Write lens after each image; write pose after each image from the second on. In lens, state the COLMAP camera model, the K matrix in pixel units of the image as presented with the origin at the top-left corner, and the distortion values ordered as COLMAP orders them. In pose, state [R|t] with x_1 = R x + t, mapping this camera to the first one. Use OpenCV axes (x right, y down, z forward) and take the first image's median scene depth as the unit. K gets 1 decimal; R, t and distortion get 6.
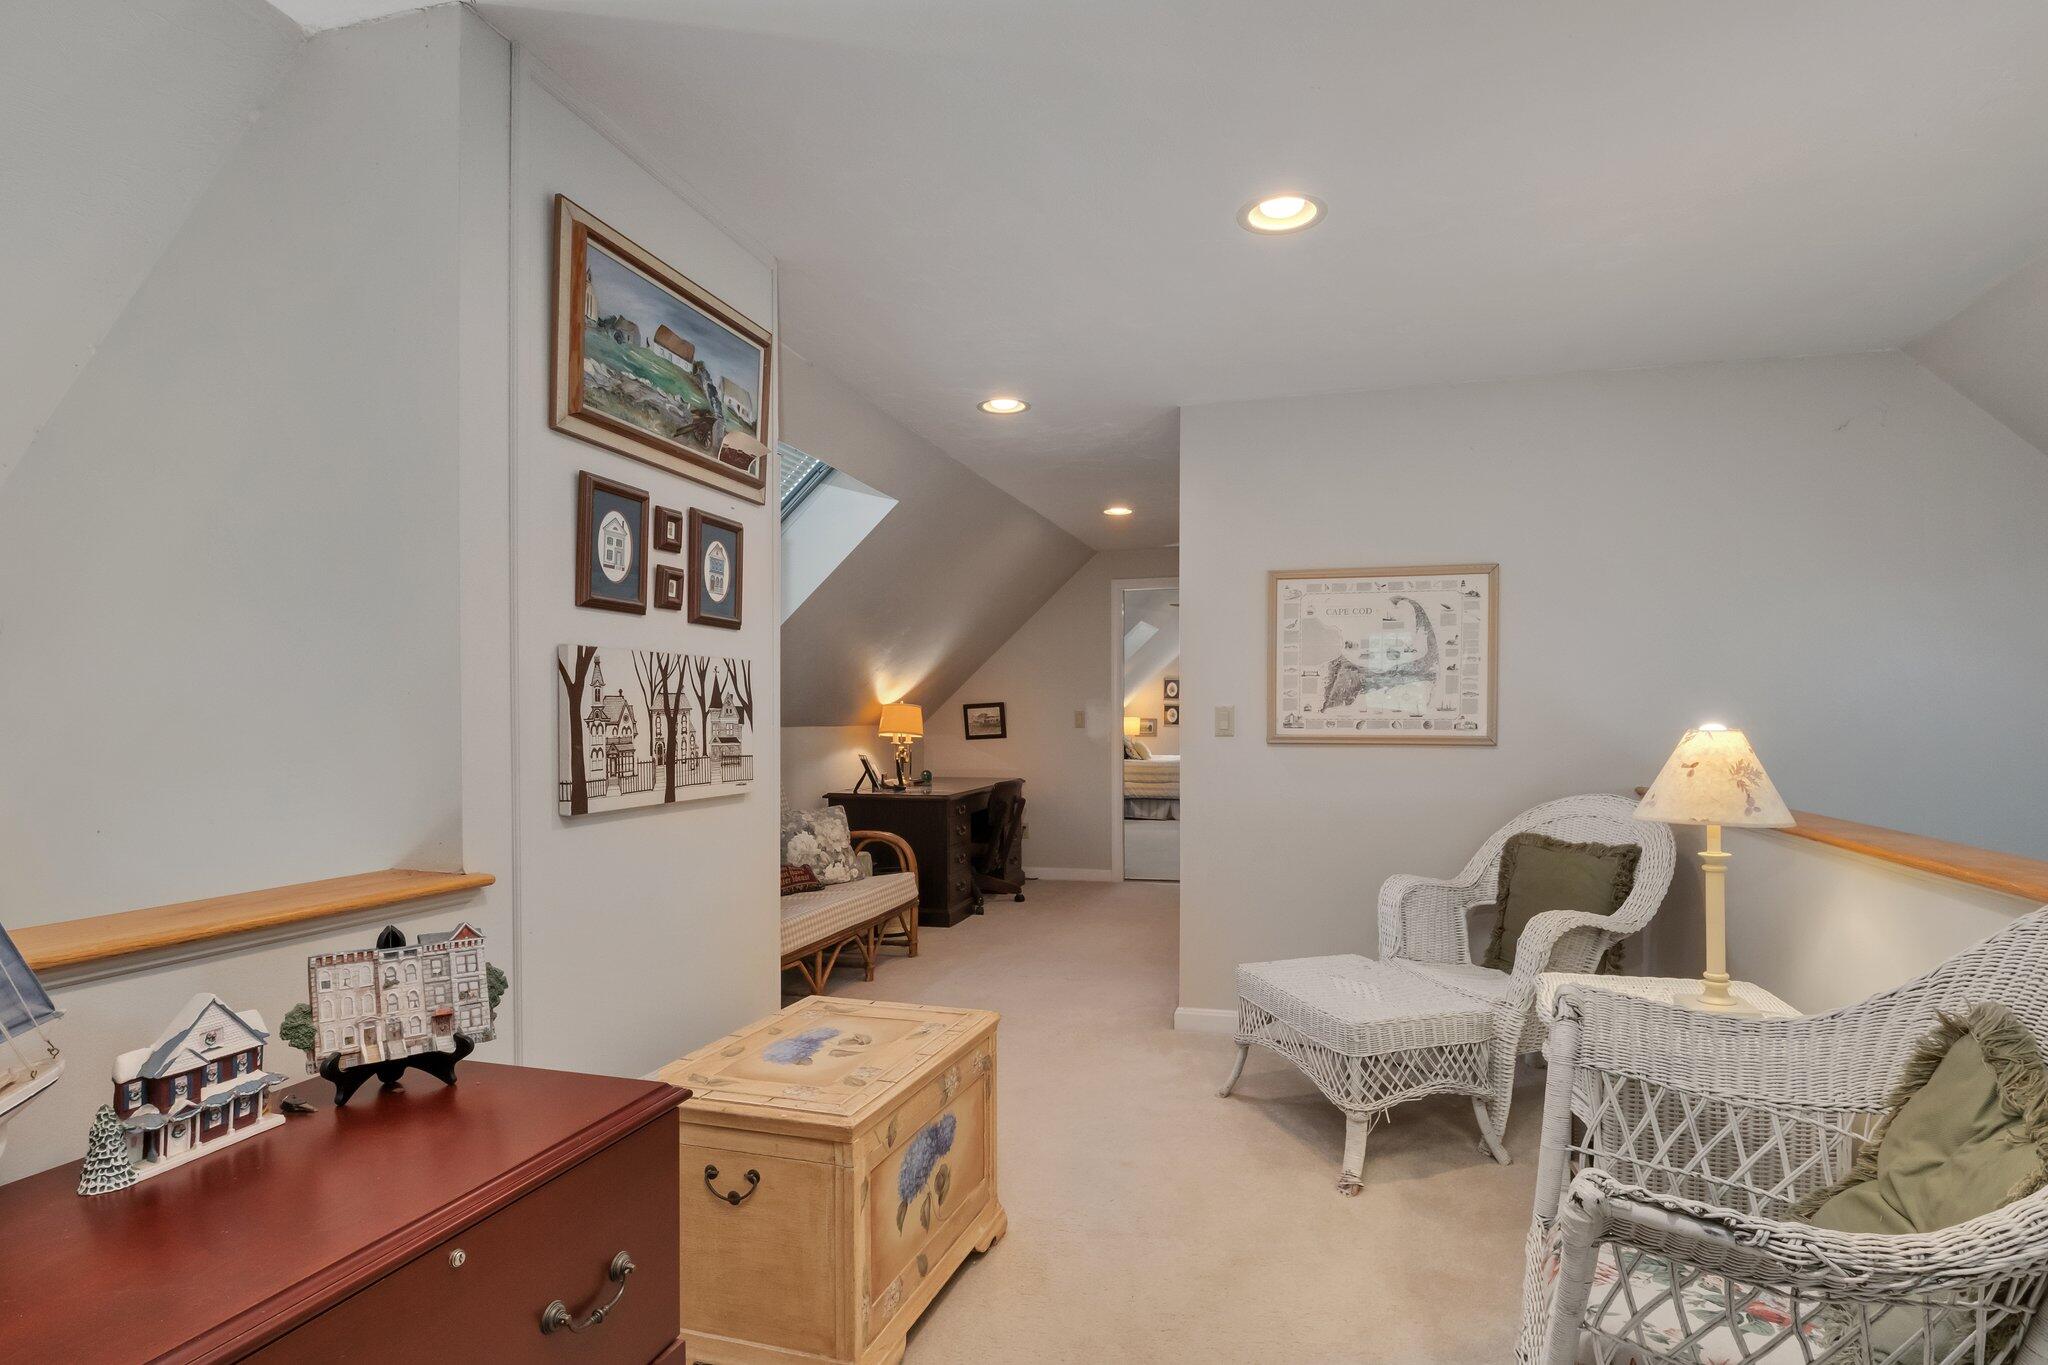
lens RADIAL K [[1064.5, 0, 1053.4], [0, 1064.5, 714.8], [0, 0, 1]] dist [-0.002953, 0.000573]
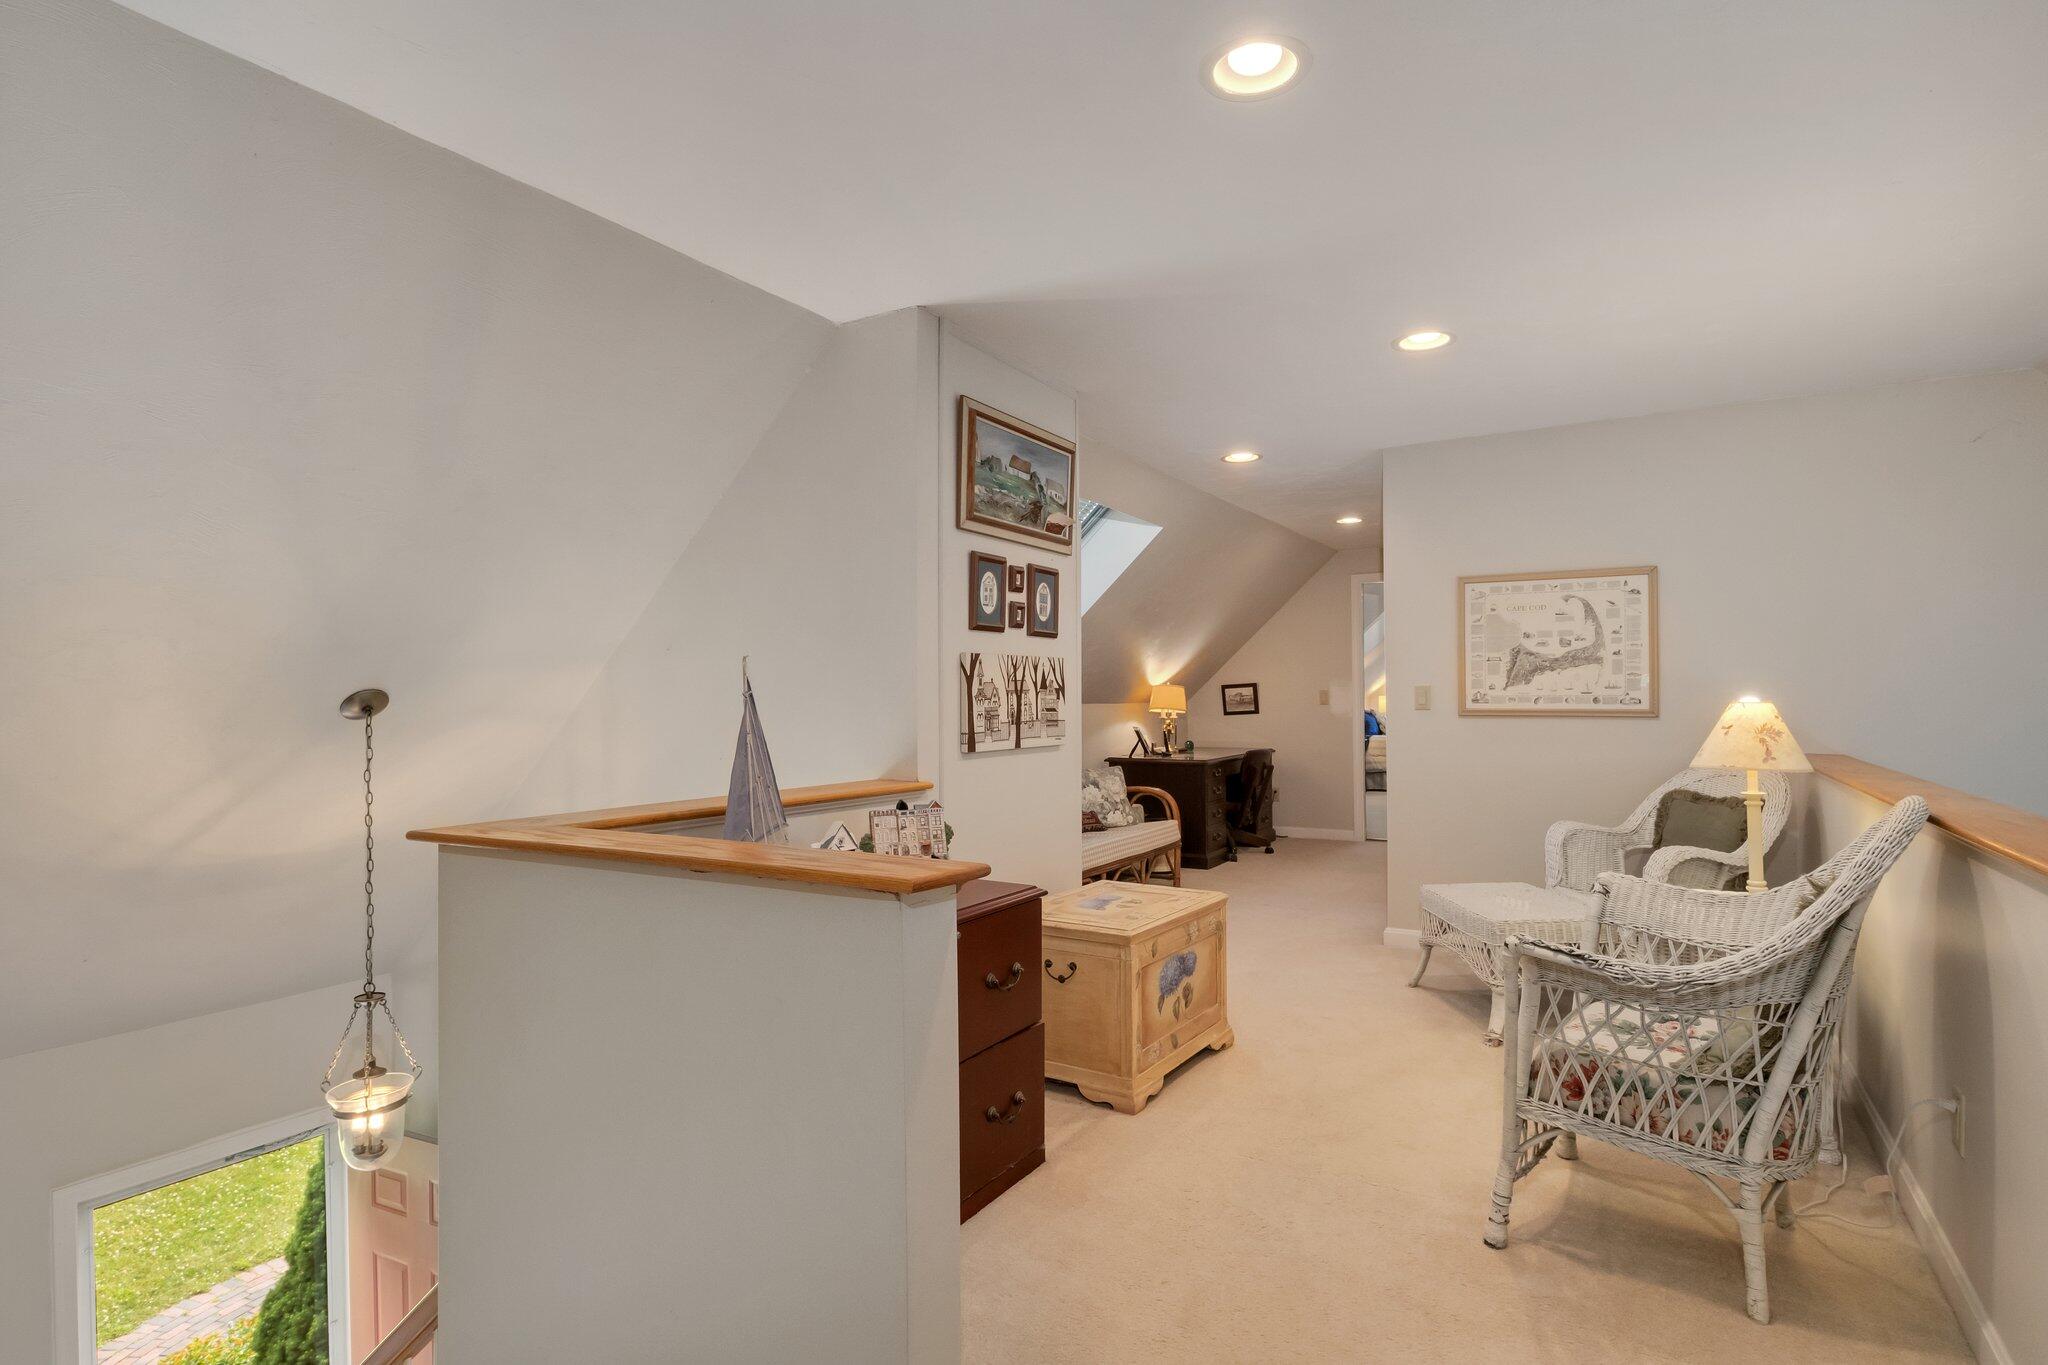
lens RADIAL K [[1055.1, 0, 1044.9], [0, 1055.1, 689.0], [0, 0, 1]] dist [-0.006223, -0.000442]
pose [[0.965406, -0.004937, -0.260706, 0.089618], [0.003536, 0.999977, -0.005843, 0.002312], [0.260729, 0.004719, 0.965401, -0.496258]]
